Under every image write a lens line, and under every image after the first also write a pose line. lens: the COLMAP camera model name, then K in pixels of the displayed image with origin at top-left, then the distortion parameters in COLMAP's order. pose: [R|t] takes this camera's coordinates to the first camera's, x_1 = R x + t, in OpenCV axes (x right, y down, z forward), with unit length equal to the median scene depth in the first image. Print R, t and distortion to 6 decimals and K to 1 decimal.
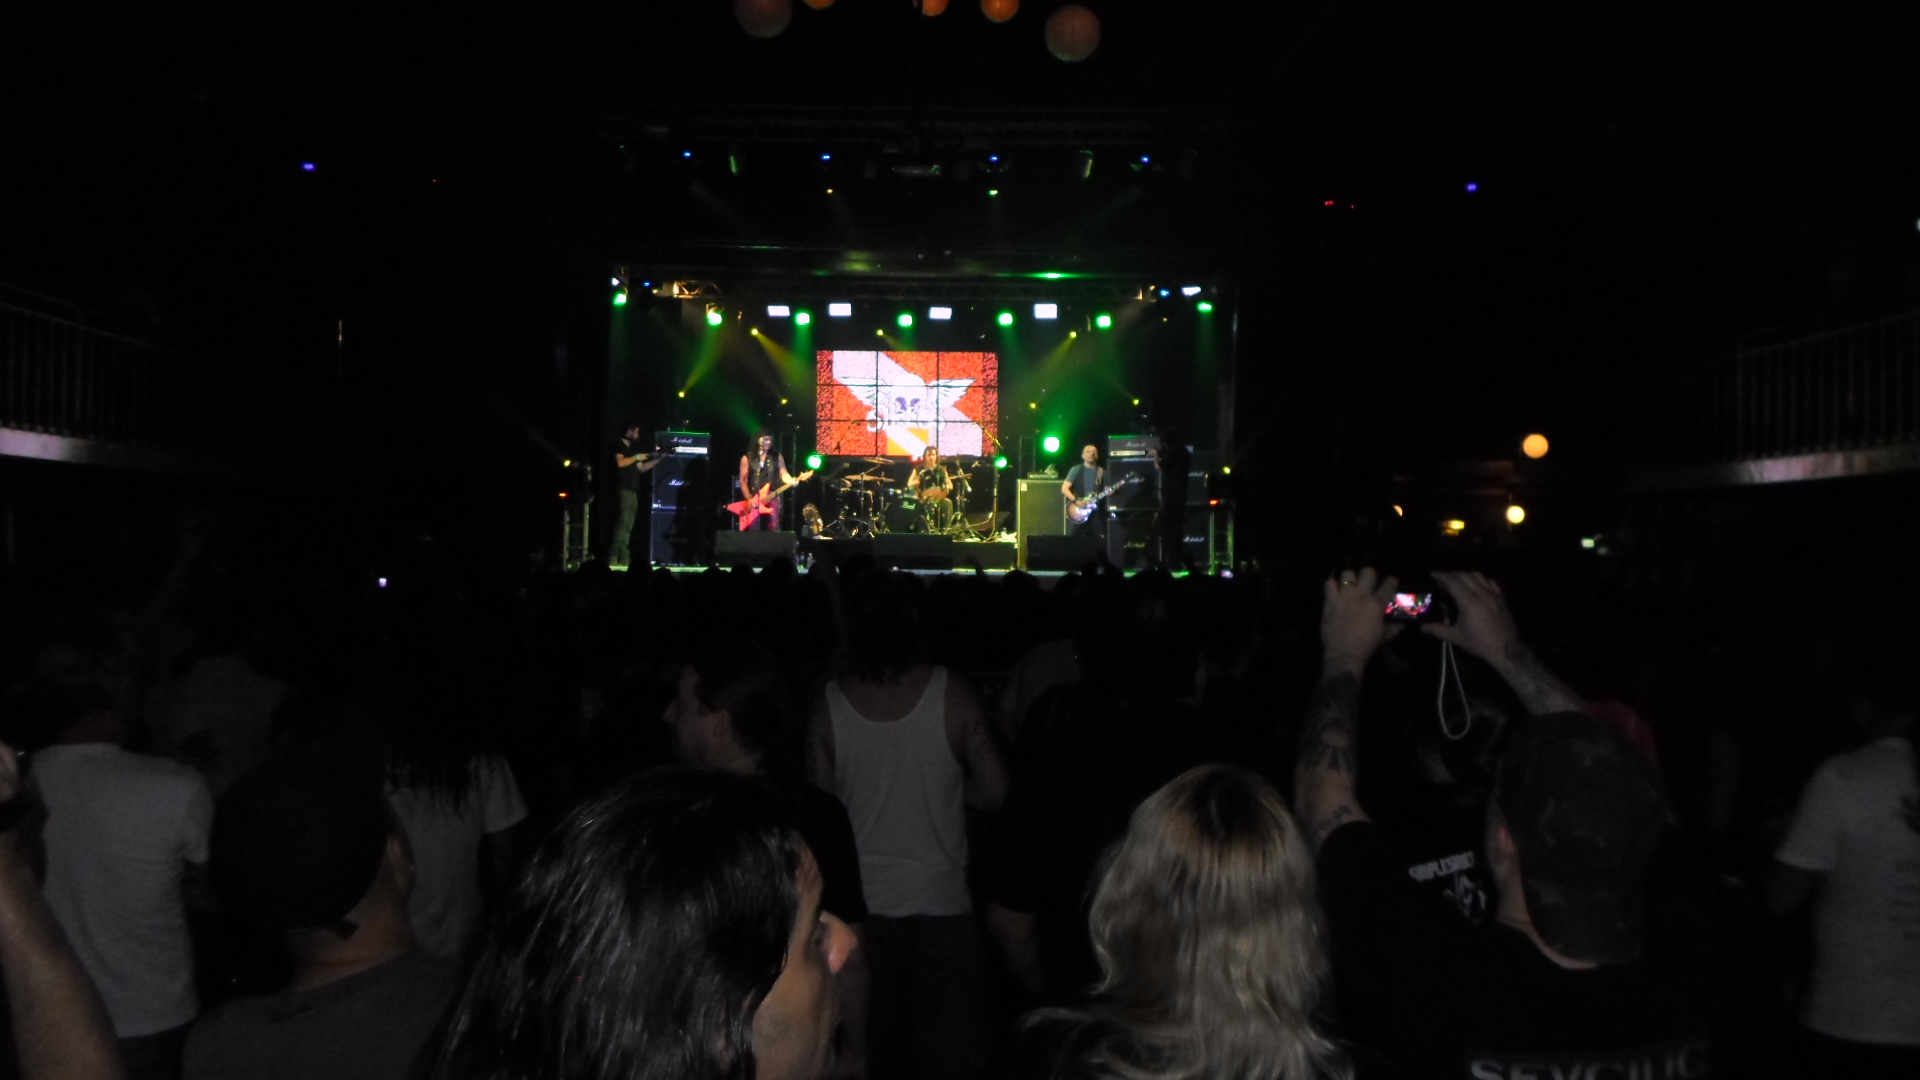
lens RADIAL K [[1447.8, 0, 955.3], [0, 1447.8, 541.7], [0, 0, 1]] dist [-0.031072, 0.007845]
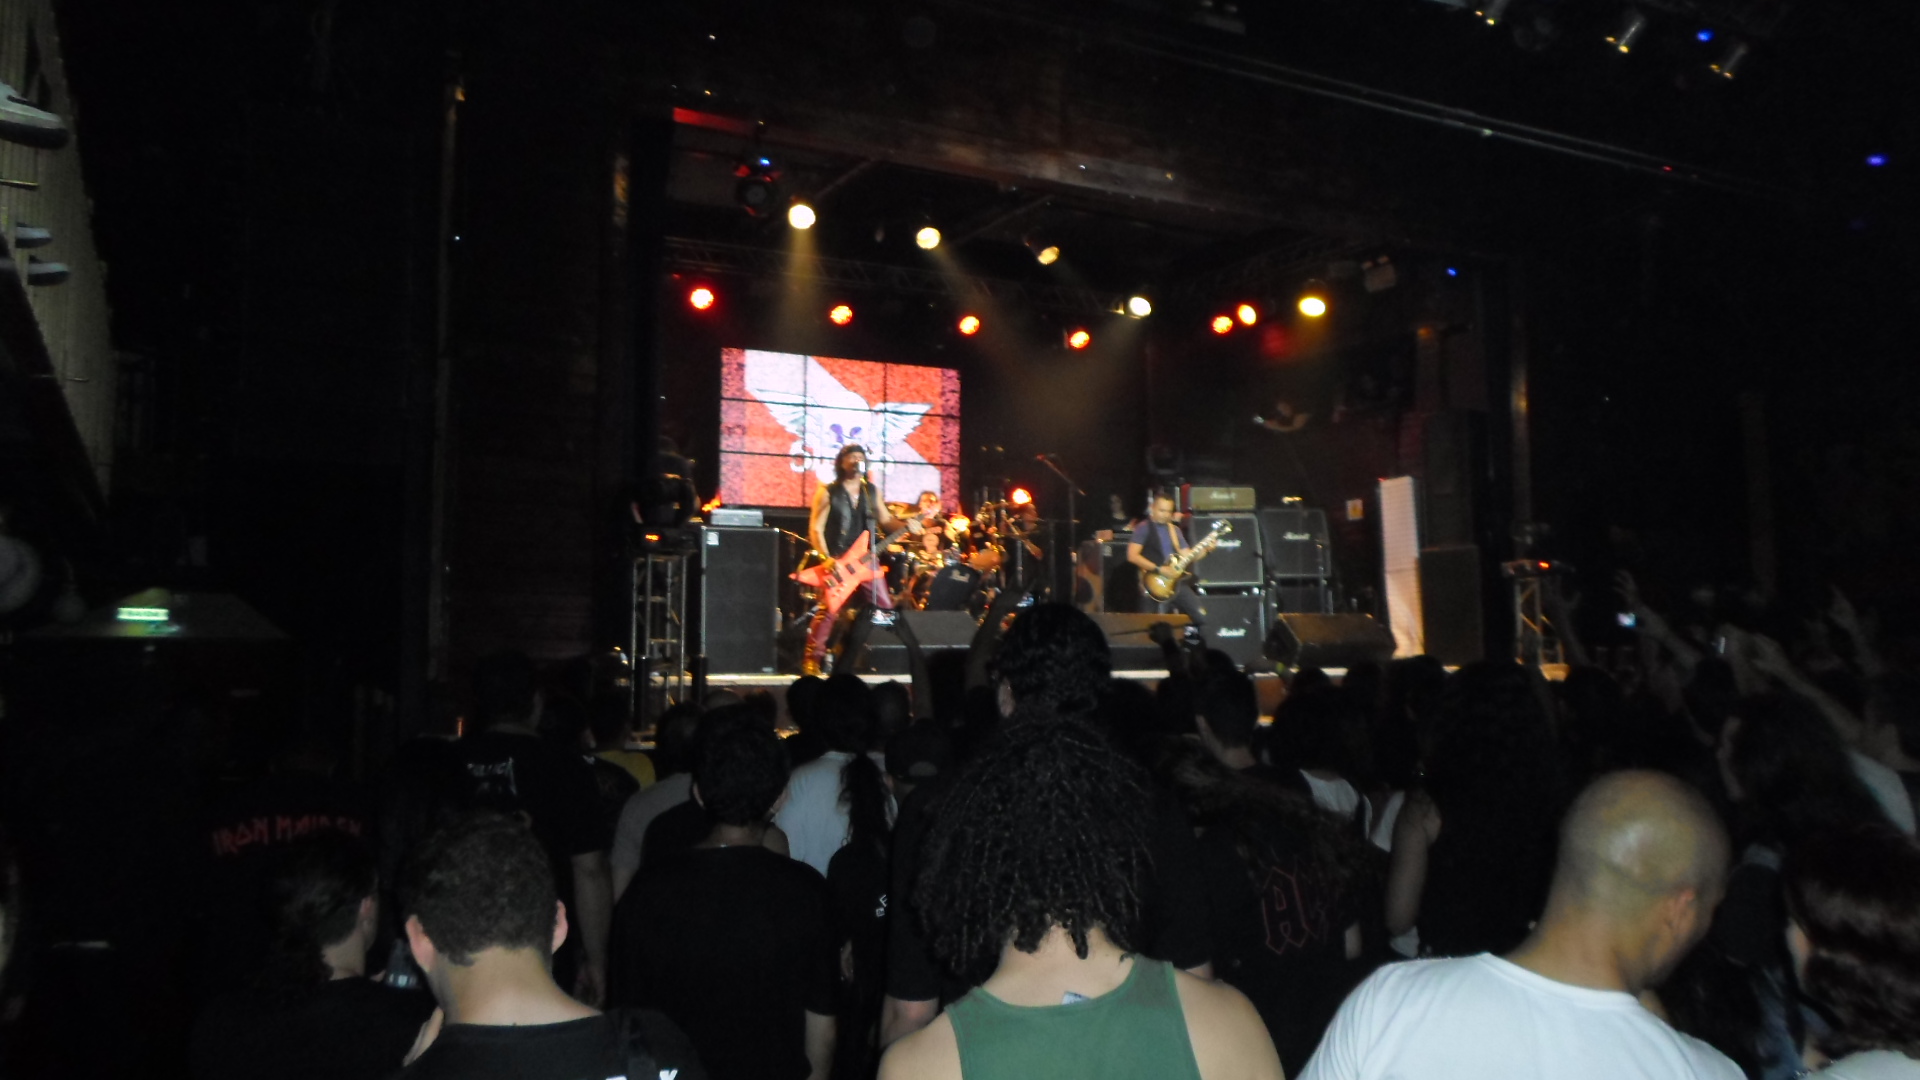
lens RADIAL K [[1447.8, 0, 967.0], [0, 1447.8, 538.9], [0, 0, 1]] dist [-0.031072, 0.007845]
pose [[0.897294, 0.016452, 0.441128, -0.285780], [0.015493, 0.997516, -0.068718, 0.003134], [-0.441162, 0.068495, 0.894810, 0.360123]]
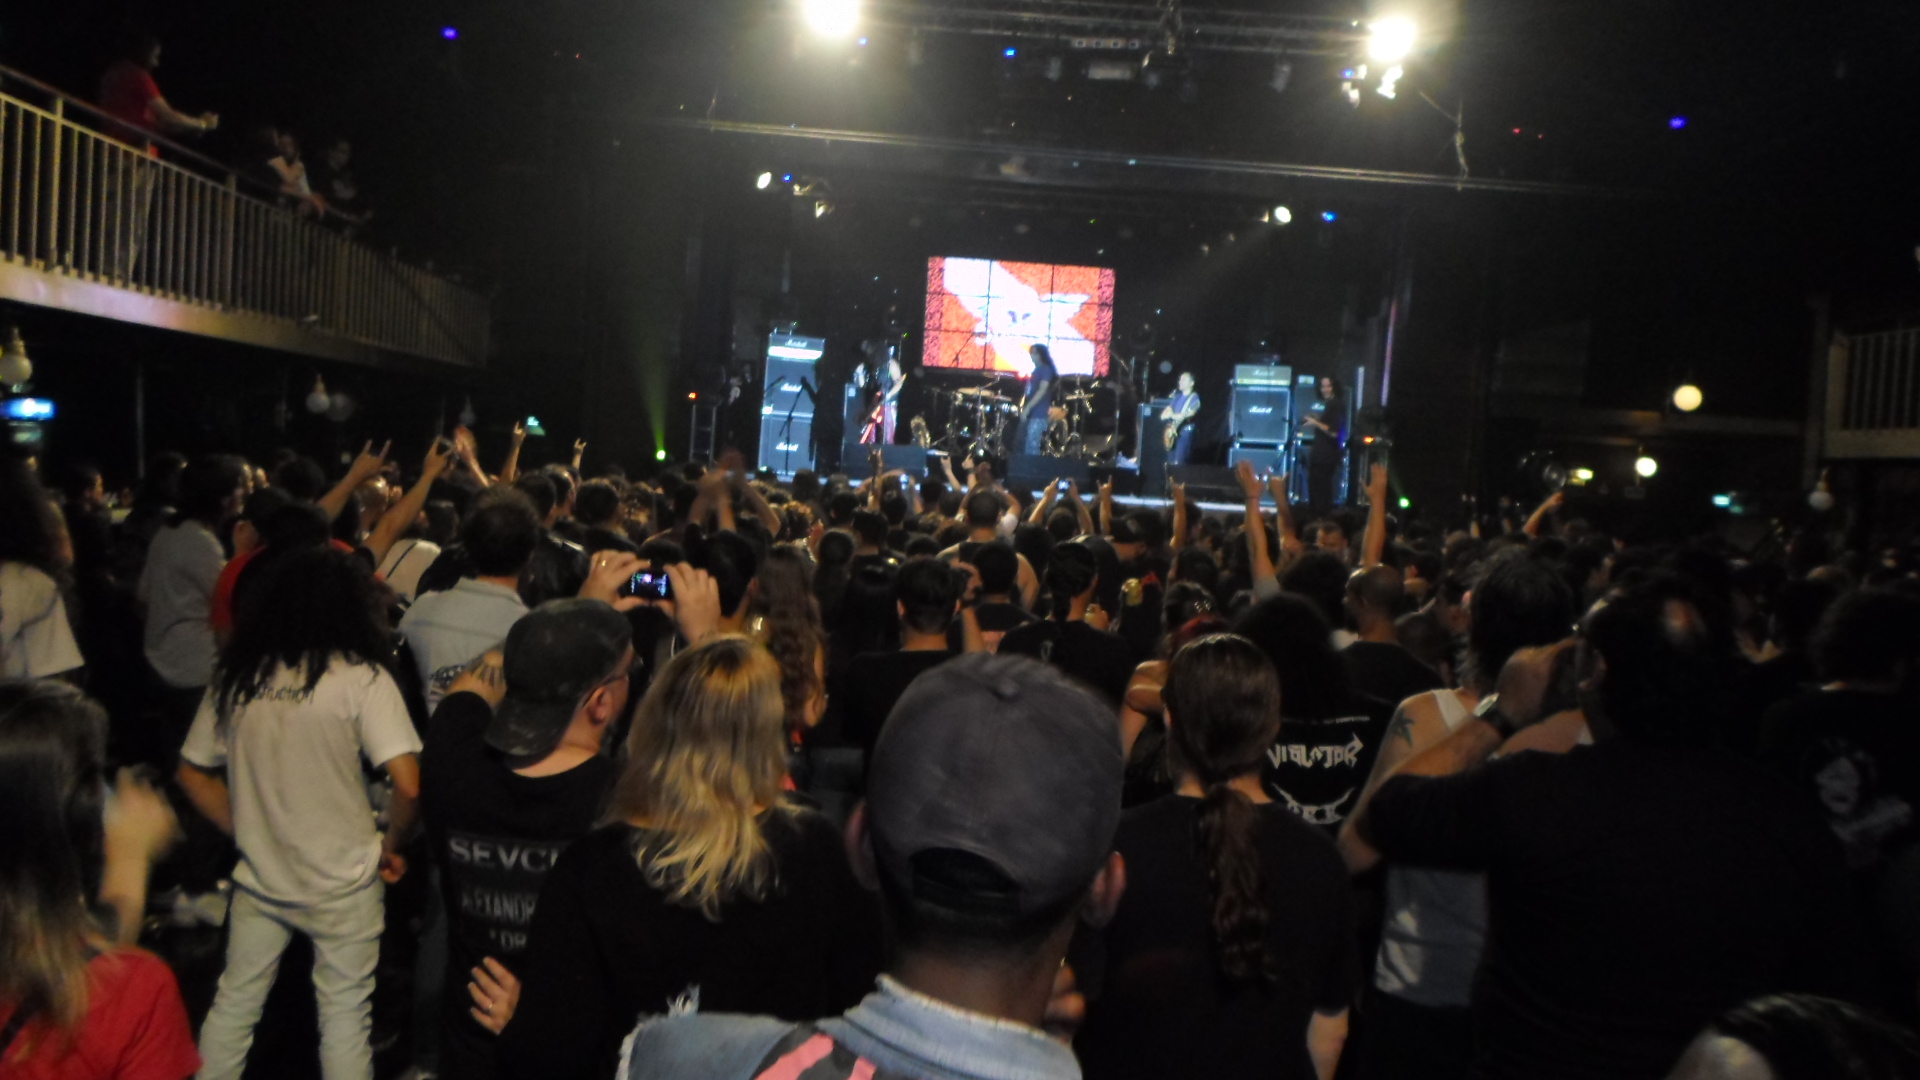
lens RADIAL K [[1447.8, 0, 947.9], [0, 1447.8, 547.1], [0, 0, 1]] dist [-0.031072, 0.007845]
pose [[0.998550, 0.053814, -0.001641, -0.070765], [-0.053599, 0.996522, 0.063806, -0.001578], [0.005069, -0.063625, 0.997961, 0.027310]]
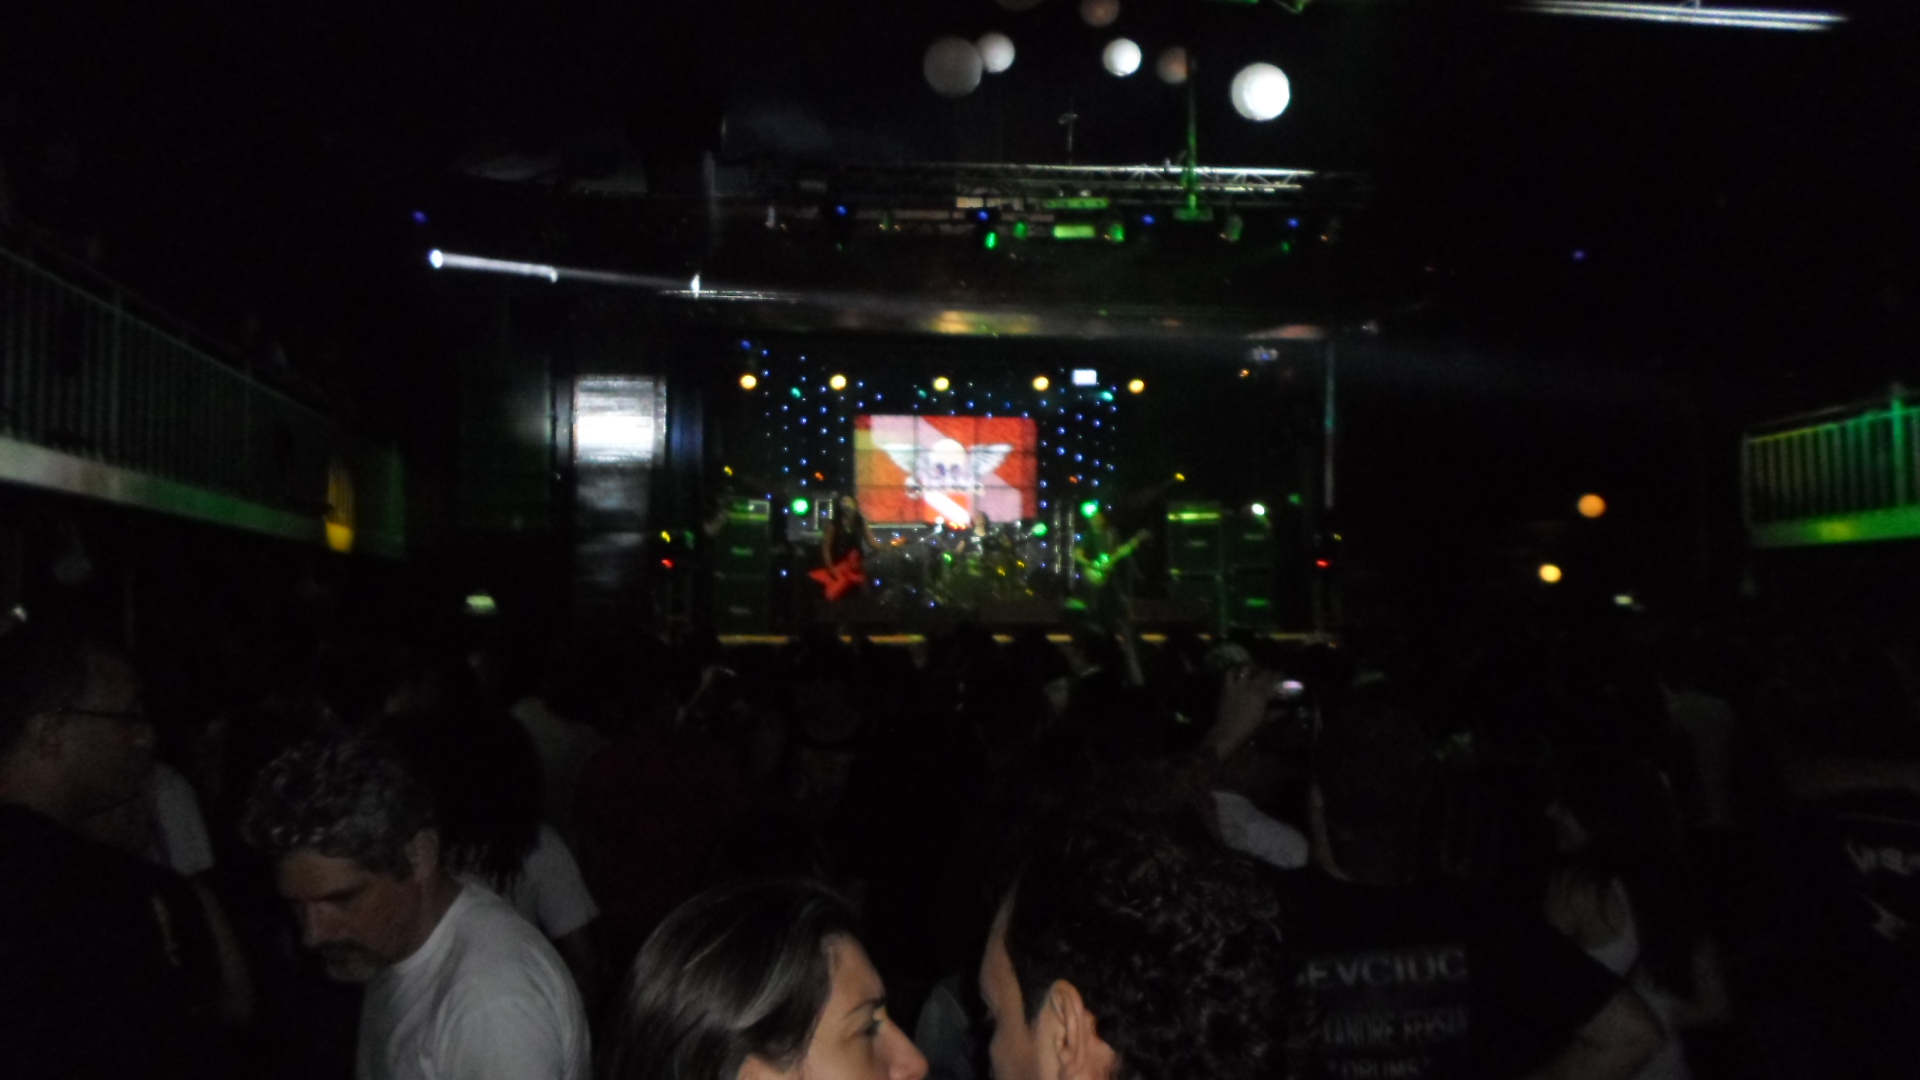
lens RADIAL K [[1447.8, 0, 964.6], [0, 1447.8, 537.6], [0, 0, 1]] dist [-0.031072, 0.007845]
pose [[0.993128, -0.009710, 0.116634, -0.136368], [0.015866, 0.998523, -0.051969, 0.002005], [-0.115957, 0.053463, 0.991814, 0.026487]]
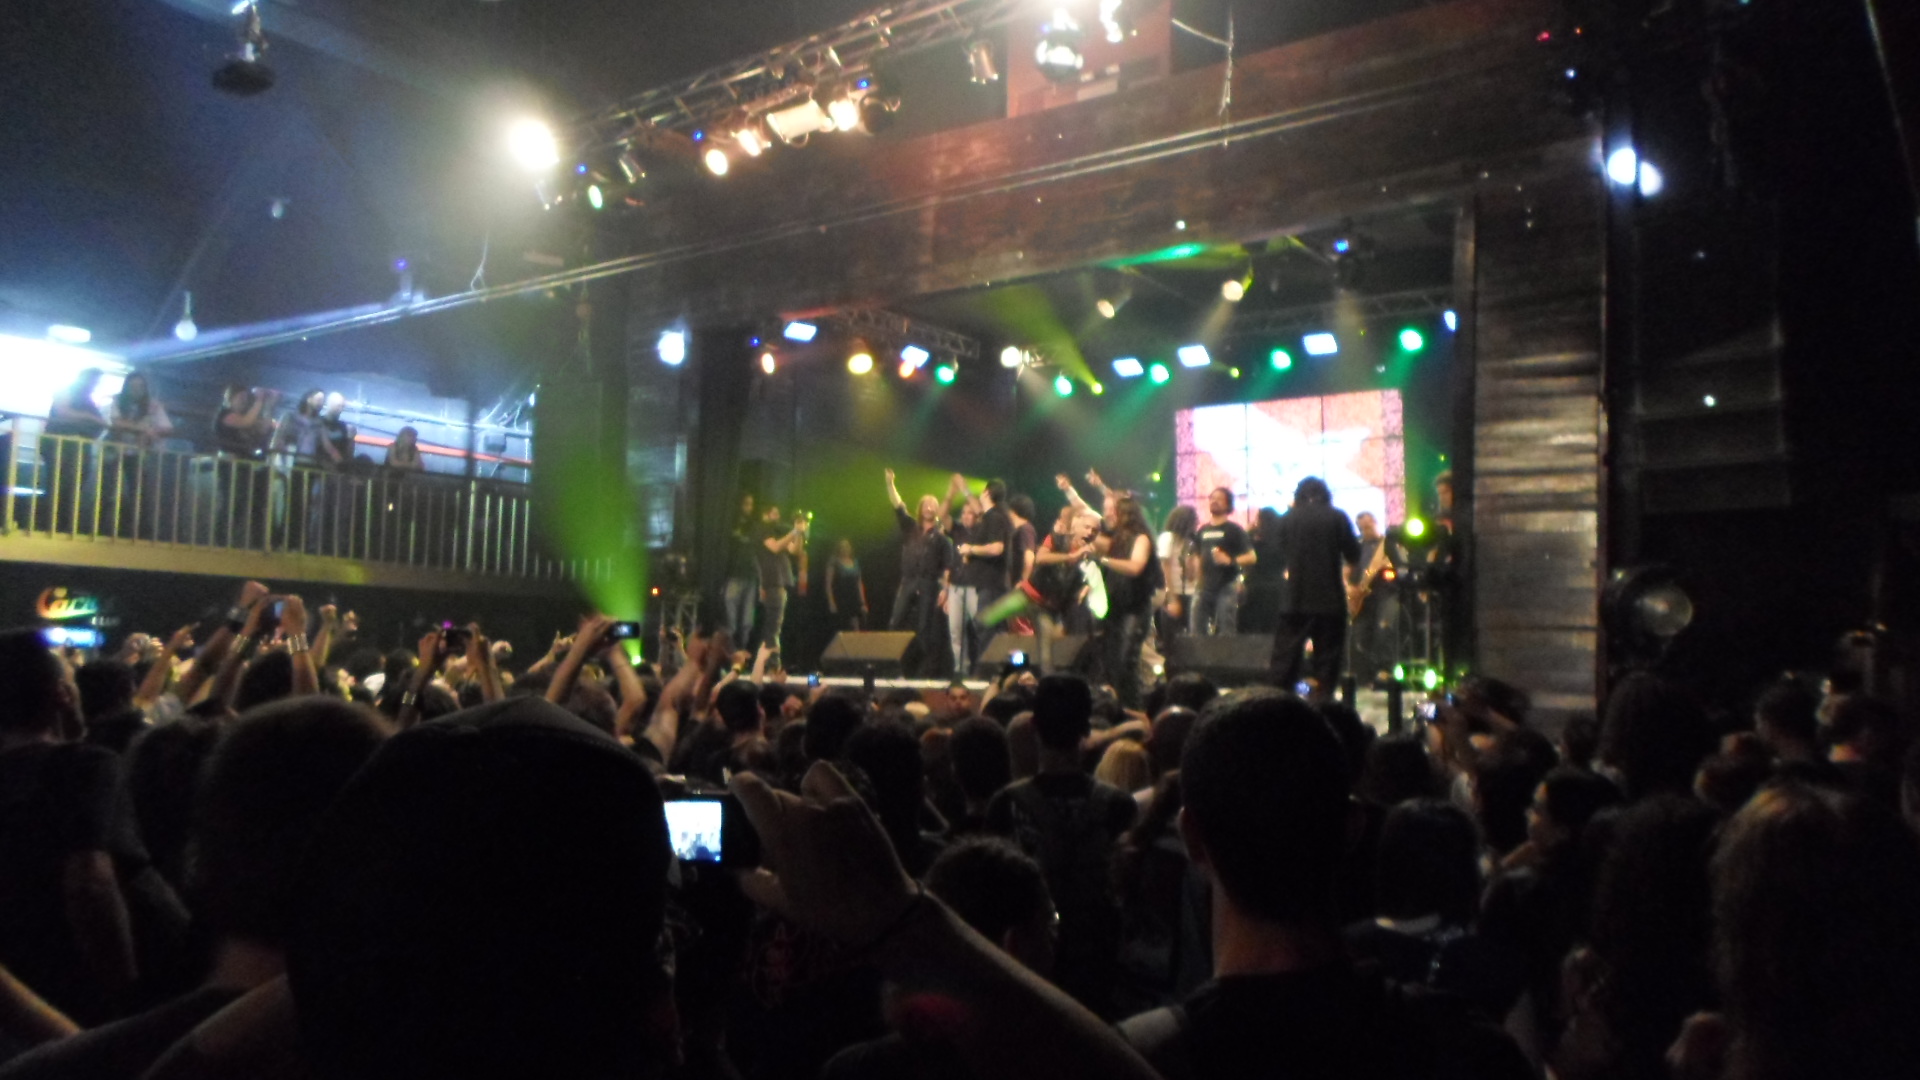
lens RADIAL K [[1447.8, 0, 973.8], [0, 1447.8, 551.7], [0, 0, 1]] dist [-0.031072, 0.007845]
pose [[0.787486, -0.044728, -0.614708, 0.300271], [-0.005556, 0.996808, -0.079647, 0.008318], [0.616308, 0.066136, 0.784723, 0.314080]]
